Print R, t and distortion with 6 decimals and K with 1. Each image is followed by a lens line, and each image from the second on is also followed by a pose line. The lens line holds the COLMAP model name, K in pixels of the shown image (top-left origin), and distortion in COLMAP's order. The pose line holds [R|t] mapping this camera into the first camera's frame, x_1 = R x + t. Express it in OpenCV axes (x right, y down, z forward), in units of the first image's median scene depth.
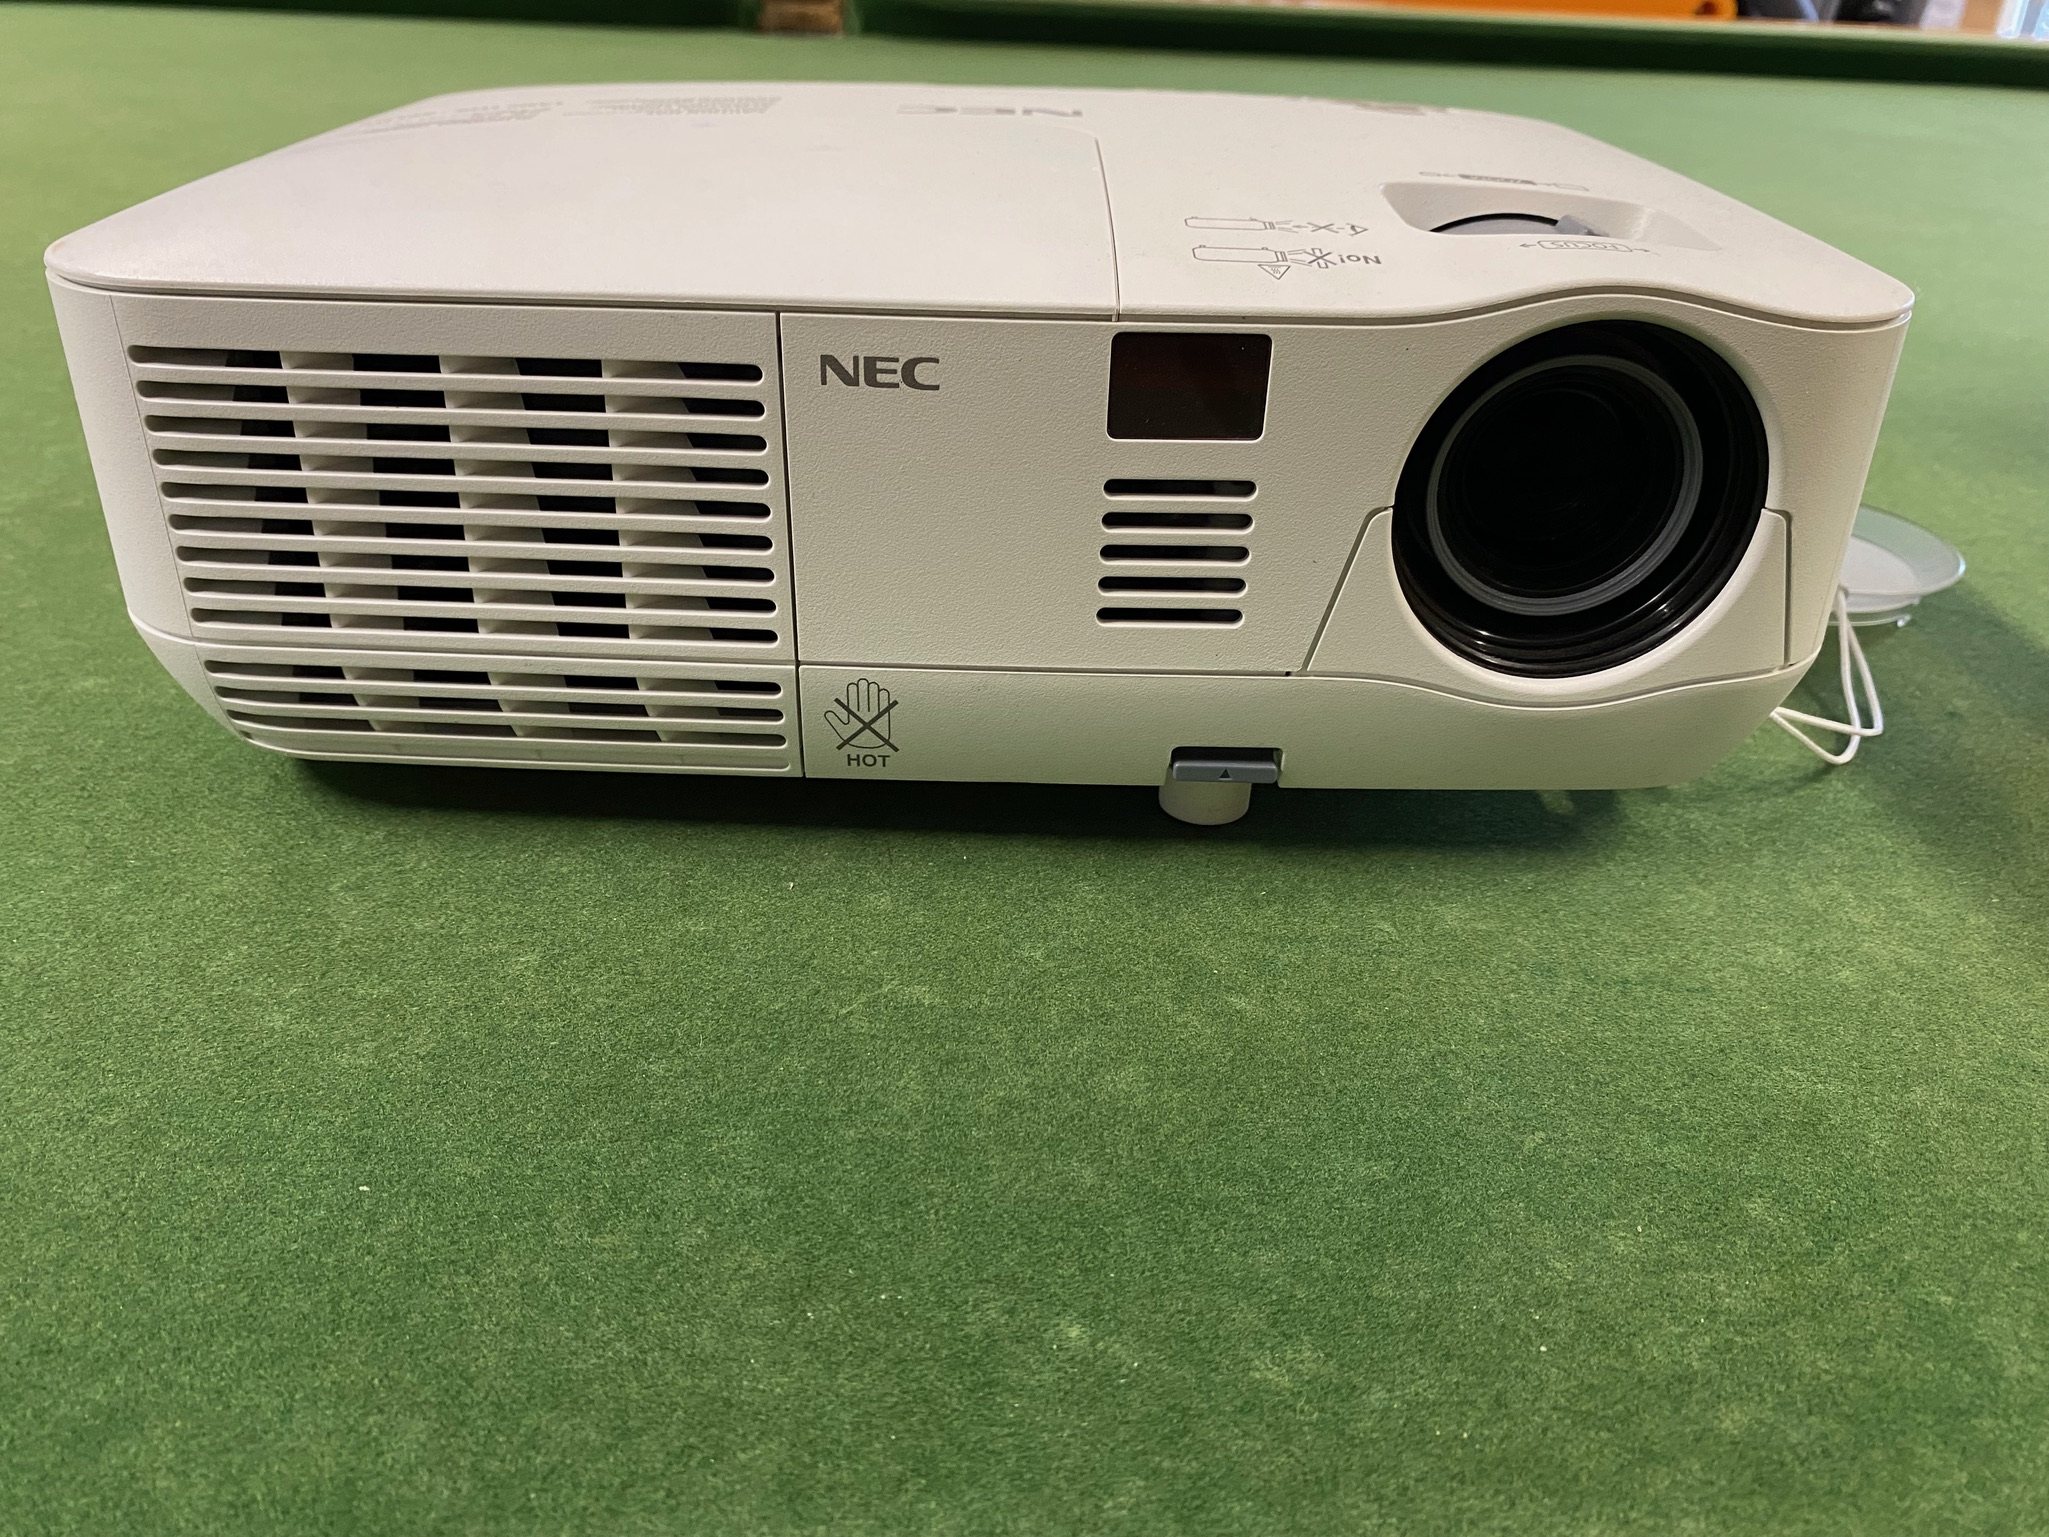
lens RADIAL K [[1600.2, 0, 1039.8], [0, 1600.2, 773.4], [0, 0, 1]] dist [-0.004649, 0.000693]
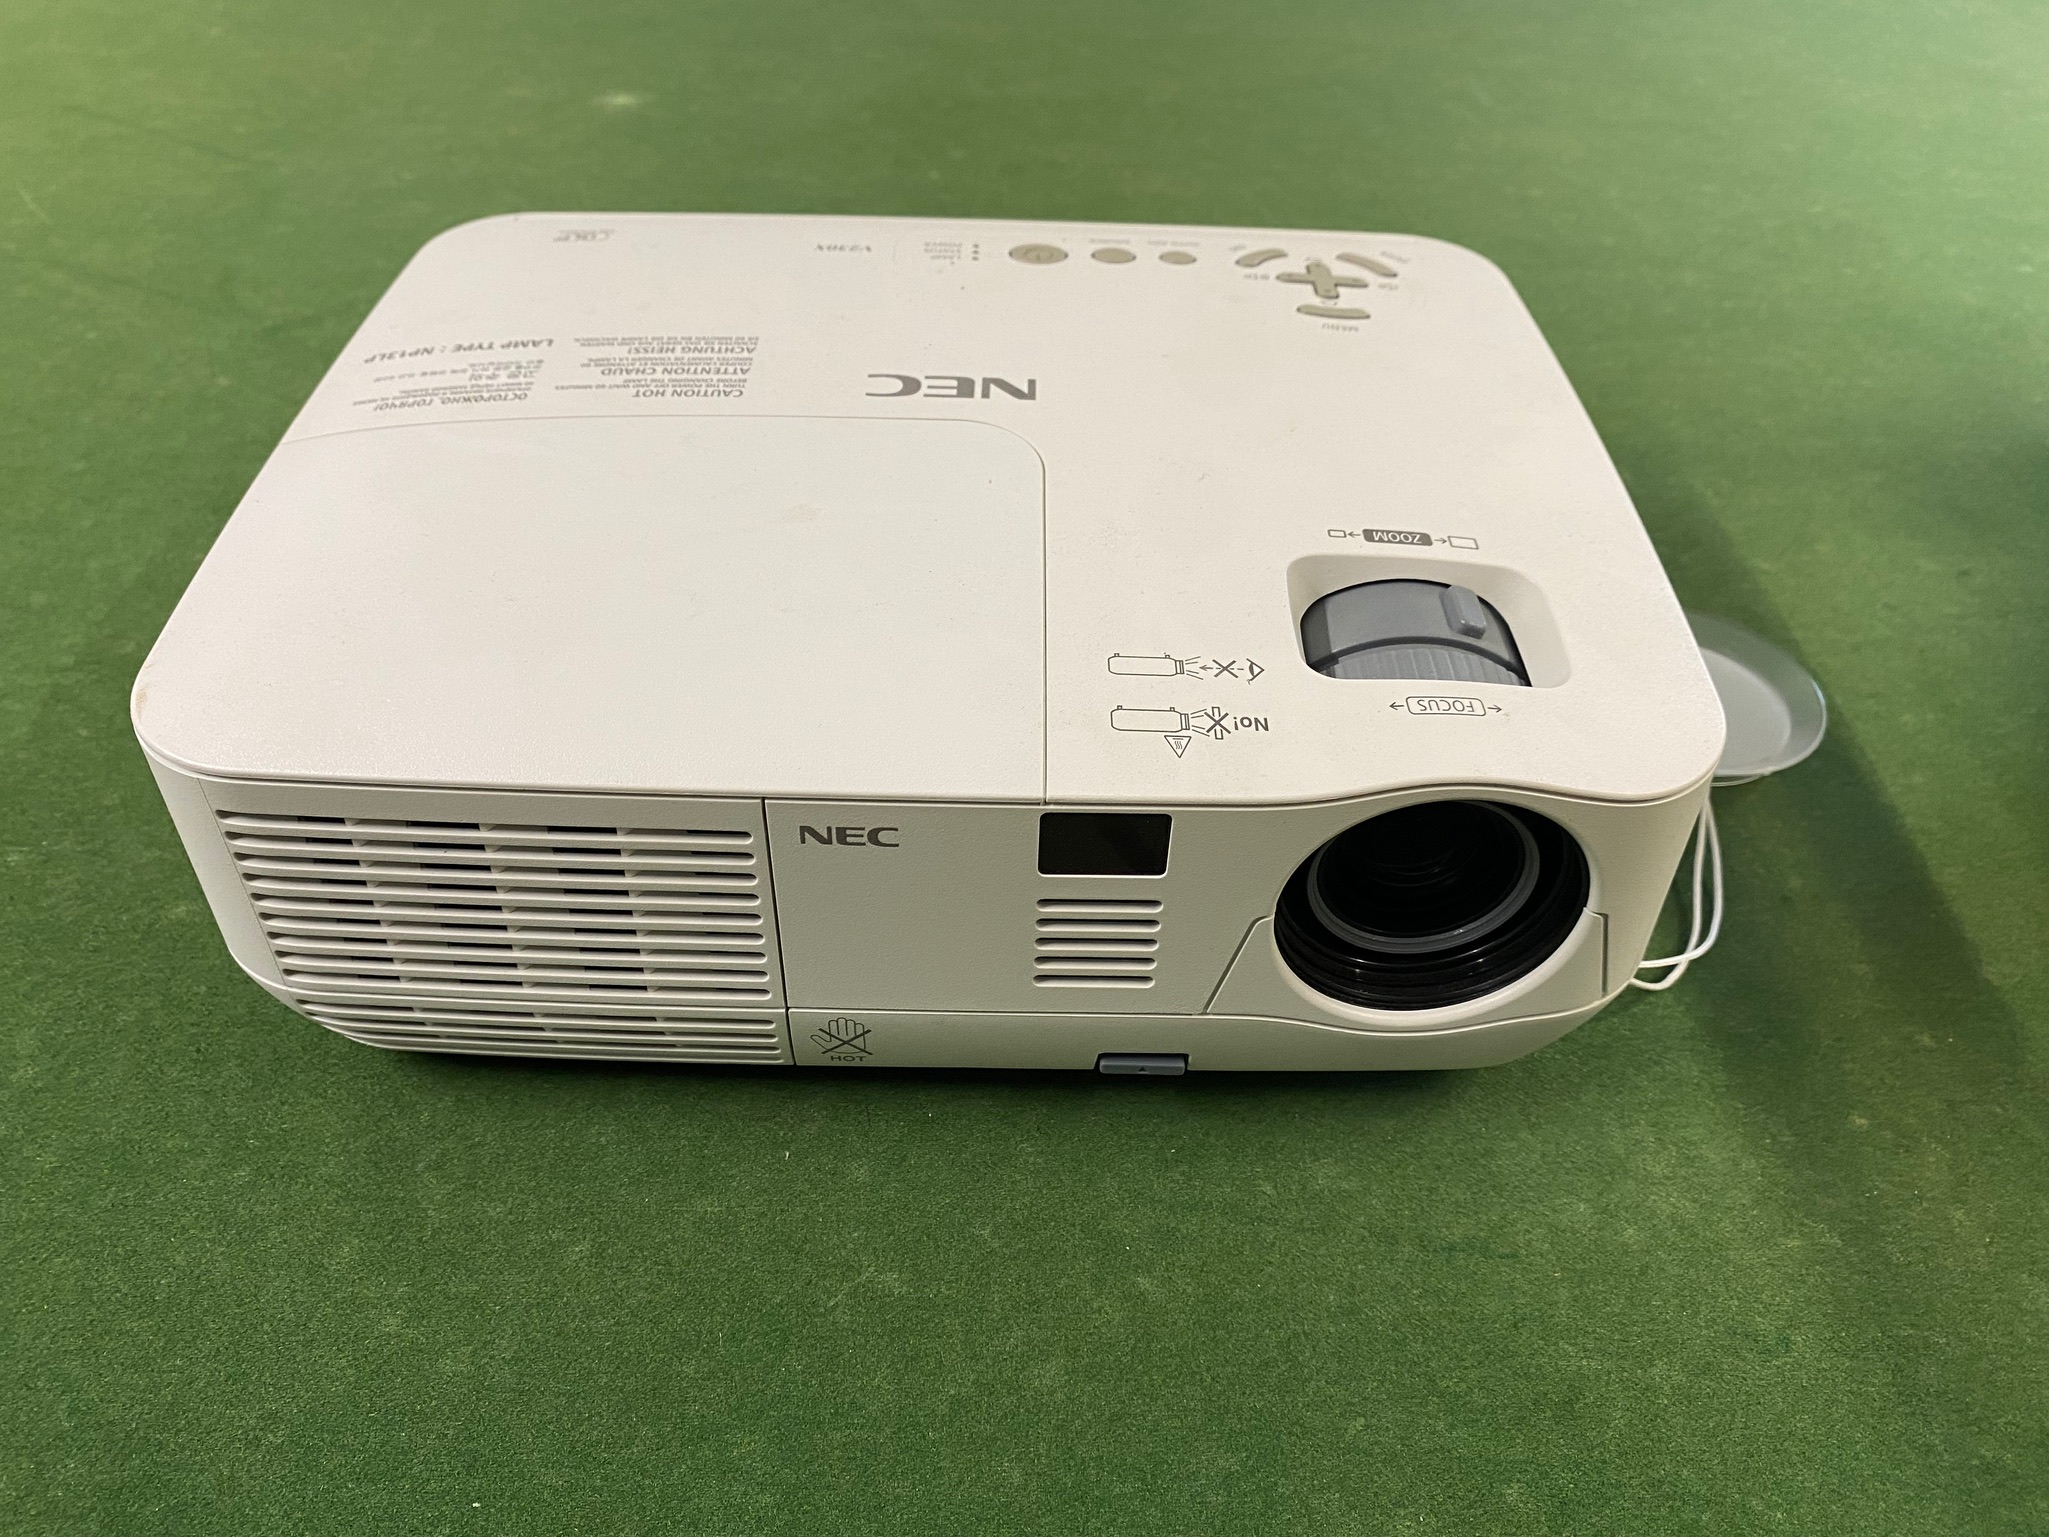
lens RADIAL K [[1600.2, 0, 1058.5], [0, 1600.2, 776.3], [0, 0, 1]] dist [-0.004649, 0.000693]
pose [[0.999950, 0.003432, 0.009349, 0.044852], [-0.005219, 0.980120, 0.198339, -0.509438], [-0.008482, -0.198378, 0.980089, -0.170370]]
